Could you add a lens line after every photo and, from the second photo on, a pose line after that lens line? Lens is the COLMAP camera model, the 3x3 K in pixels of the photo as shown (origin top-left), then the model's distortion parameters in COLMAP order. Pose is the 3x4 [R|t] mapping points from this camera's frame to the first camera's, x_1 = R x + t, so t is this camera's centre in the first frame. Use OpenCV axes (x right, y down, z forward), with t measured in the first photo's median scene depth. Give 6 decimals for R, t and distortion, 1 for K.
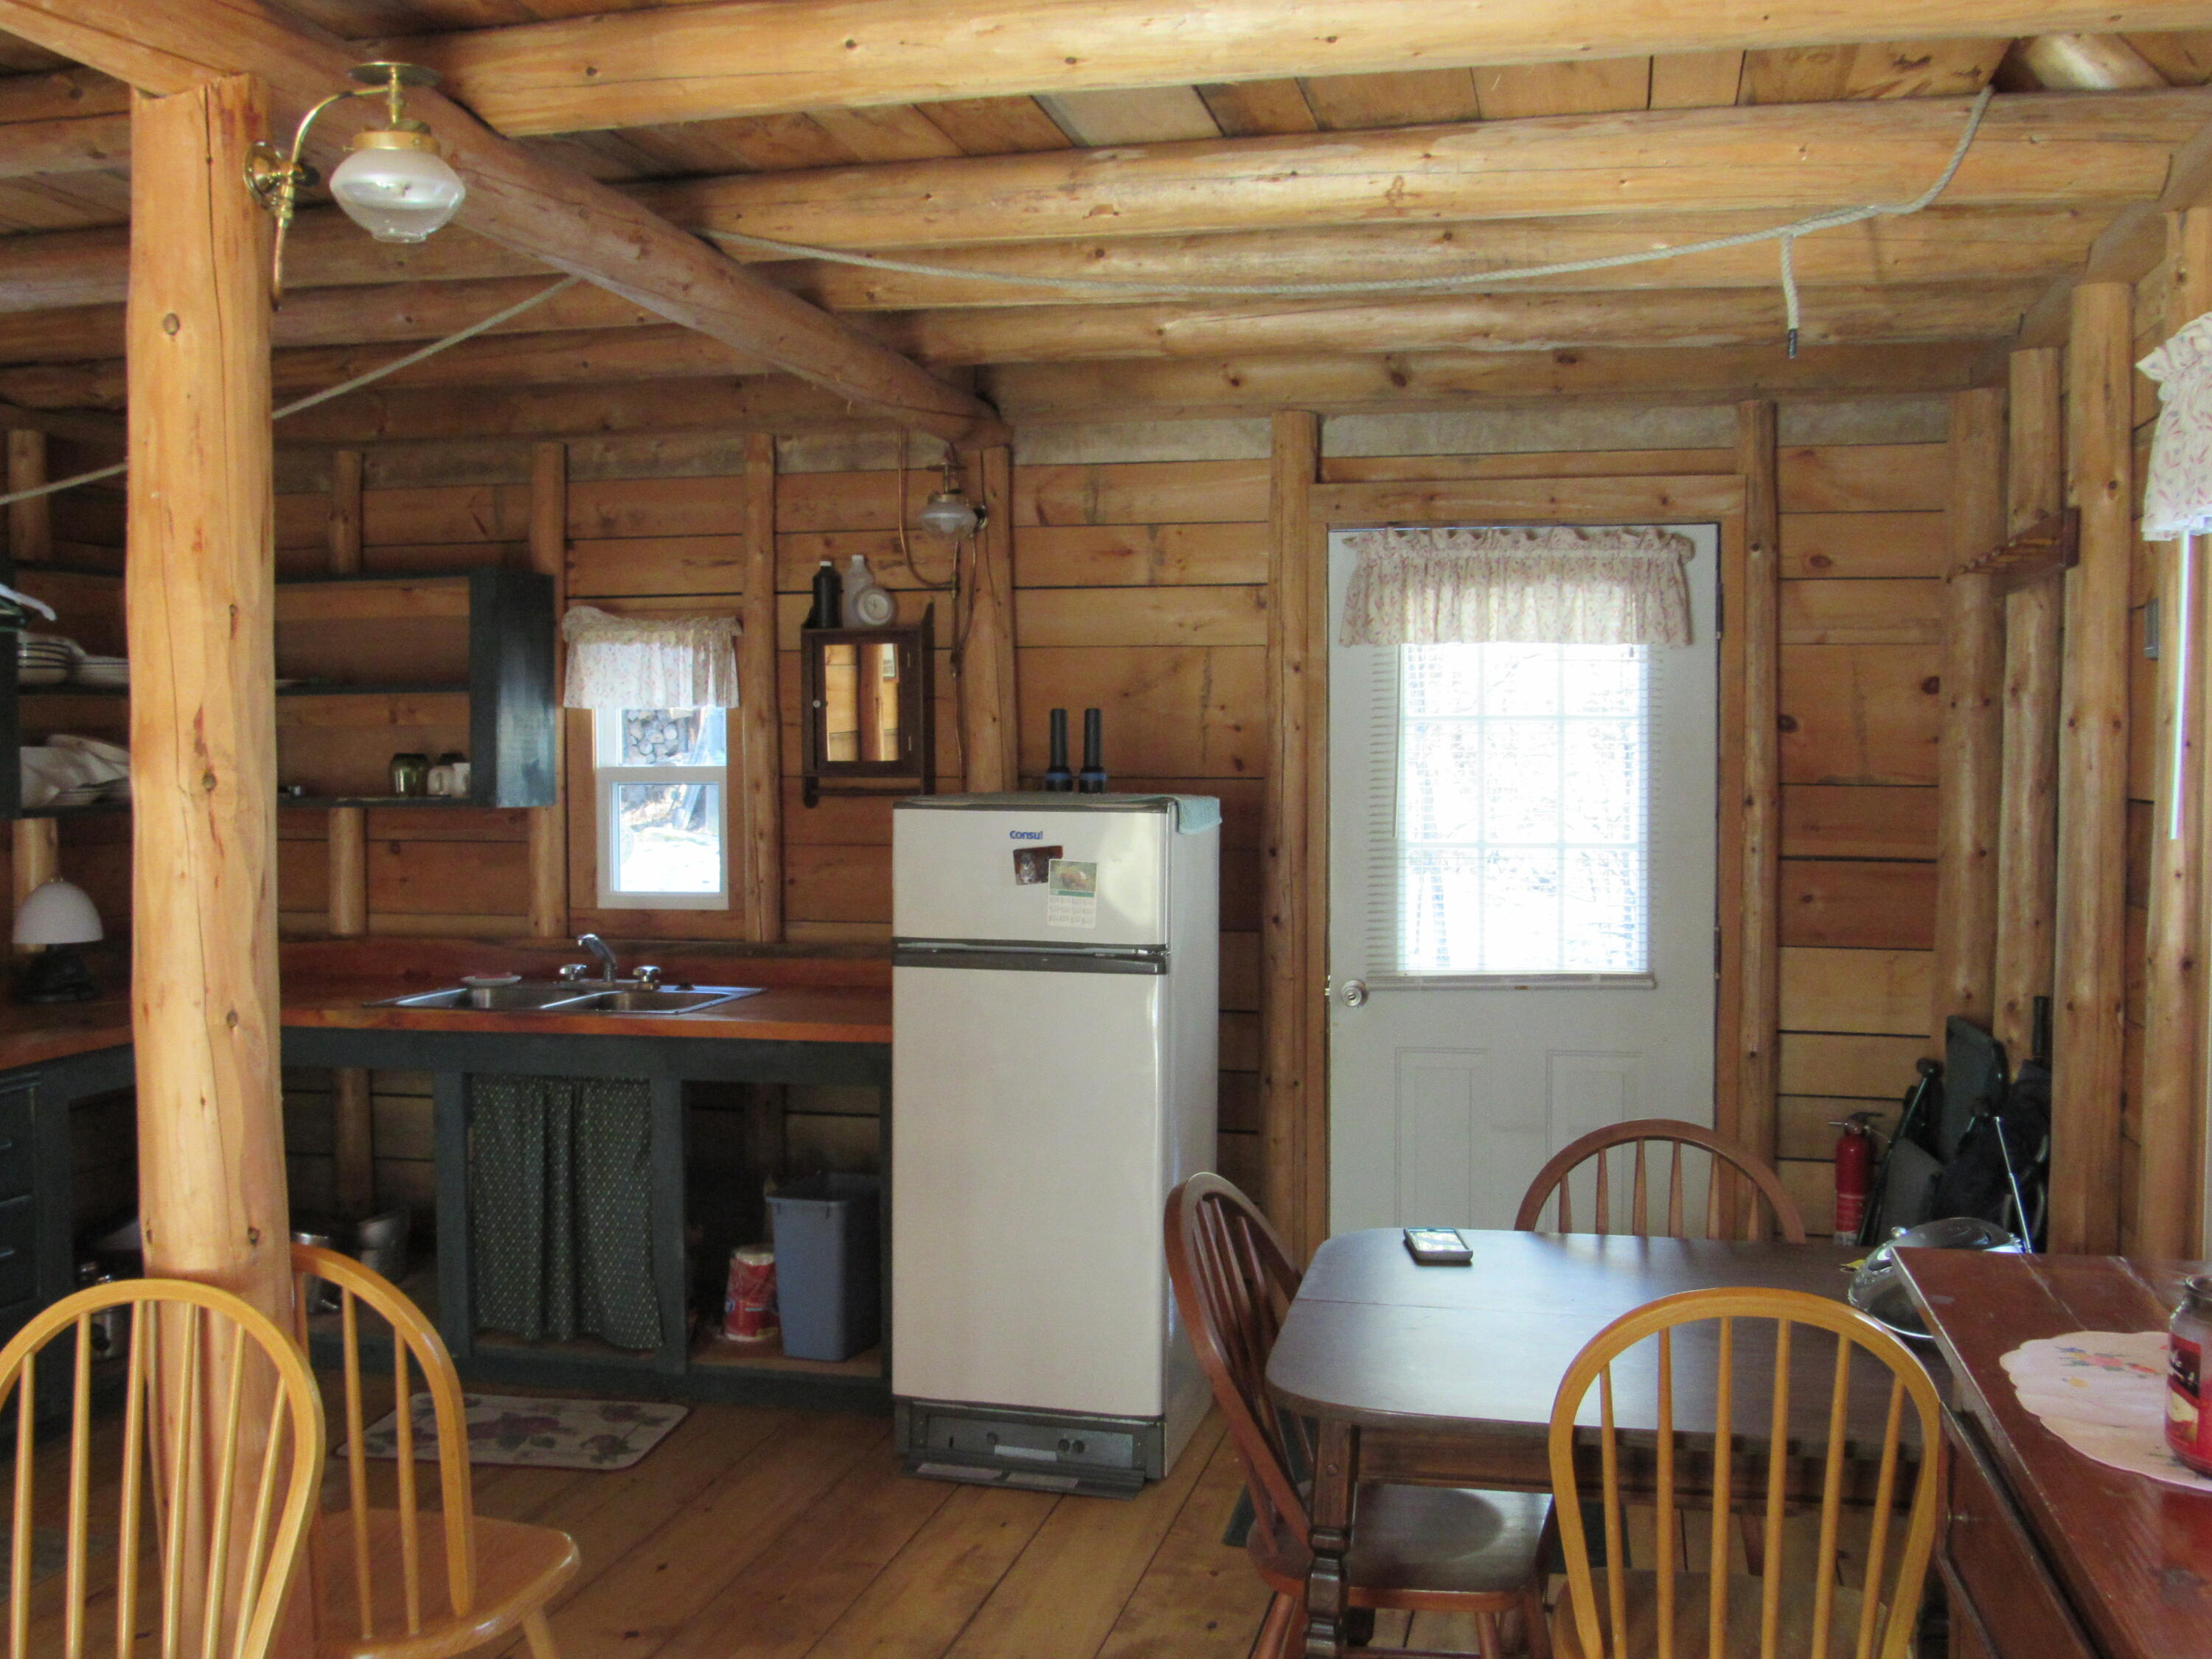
lens RADIAL K [[2115.1, 0, 1104.2], [0, 2115.1, 832.6], [0, 0, 1]] dist [-0.020522, 0.000000]
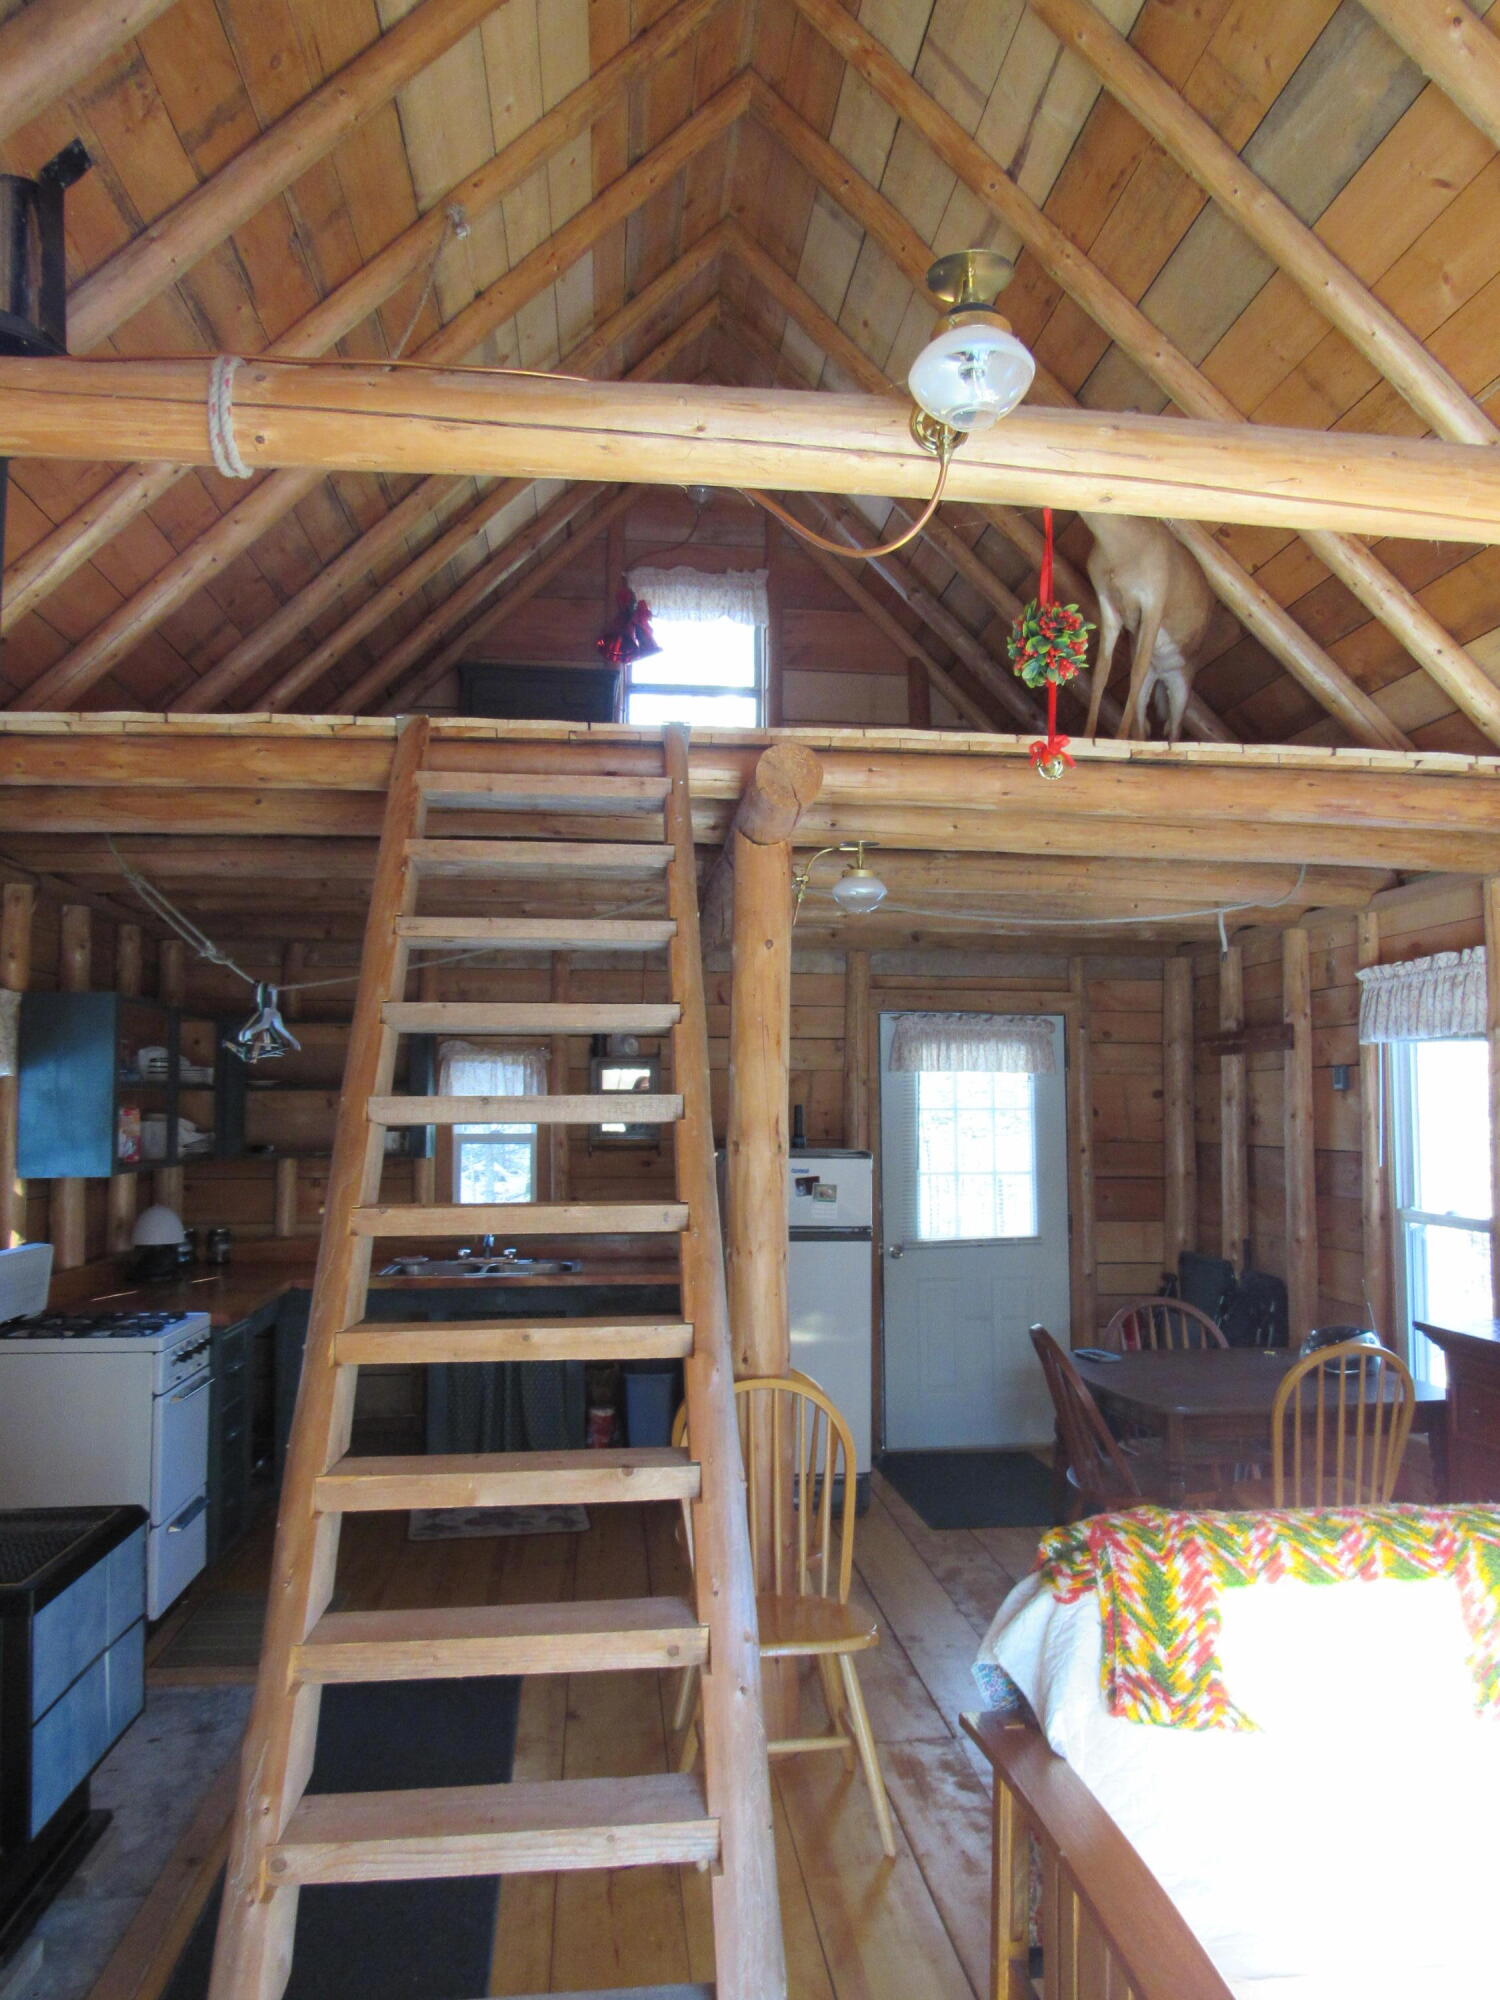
lens RADIAL K [[1424.5, 0, 757.7], [0, 1424.5, 1004.5], [0, 0, 1]] dist [-0.020942, 0.005698]
pose [[0.942006, 0.027494, 0.334467, -0.456878], [0.010558, 0.993717, -0.111422, -0.004735], [-0.335429, 0.108492, 0.935798, -0.203917]]
